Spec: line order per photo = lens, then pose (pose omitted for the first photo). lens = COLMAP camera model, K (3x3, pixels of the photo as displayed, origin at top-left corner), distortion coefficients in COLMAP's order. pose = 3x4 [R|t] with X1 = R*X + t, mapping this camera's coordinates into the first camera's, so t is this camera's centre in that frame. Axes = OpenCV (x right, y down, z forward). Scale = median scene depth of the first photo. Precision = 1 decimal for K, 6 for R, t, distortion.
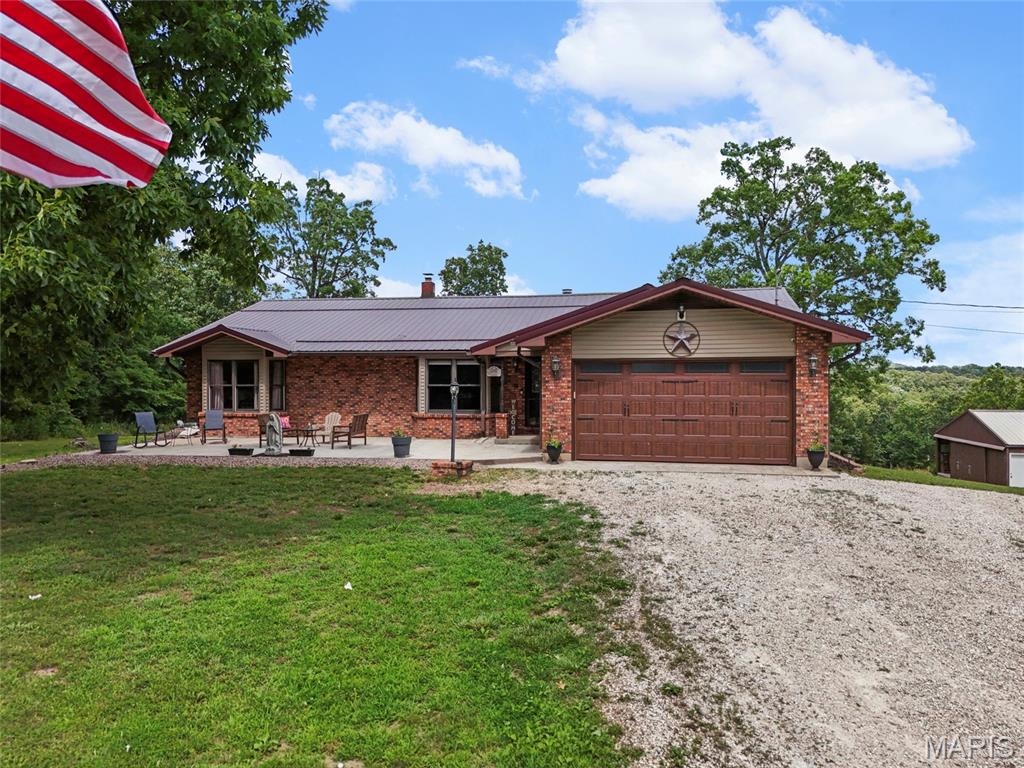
lens RADIAL K [[756.8, 0, 514.6], [0, 756.8, 383.1], [0, 0, 1]] dist [0.073806, -0.067777]
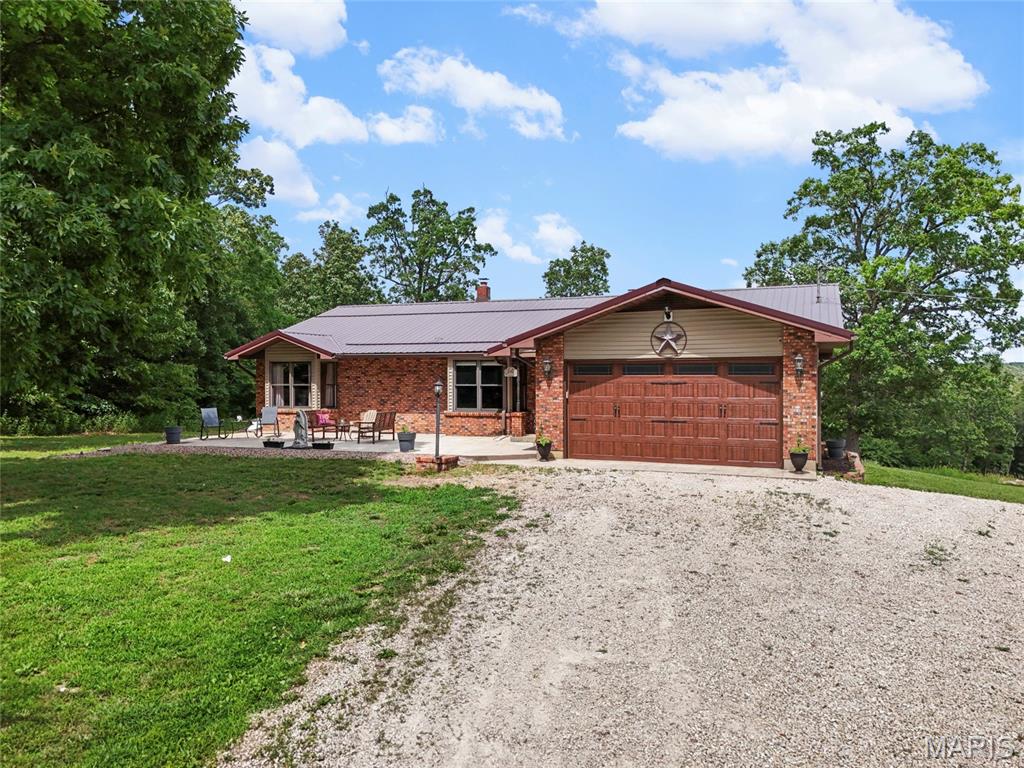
lens RADIAL K [[756.8, 0, 514.6], [0, 756.8, 383.1], [0, 0, 1]] dist [0.073806, -0.067777]
pose [[0.980719, 0.001623, -0.195414, 0.210130], [-0.001717, 0.999998, -0.000309, 0.000292], [0.195413, 0.000639, 0.980721, -0.023594]]
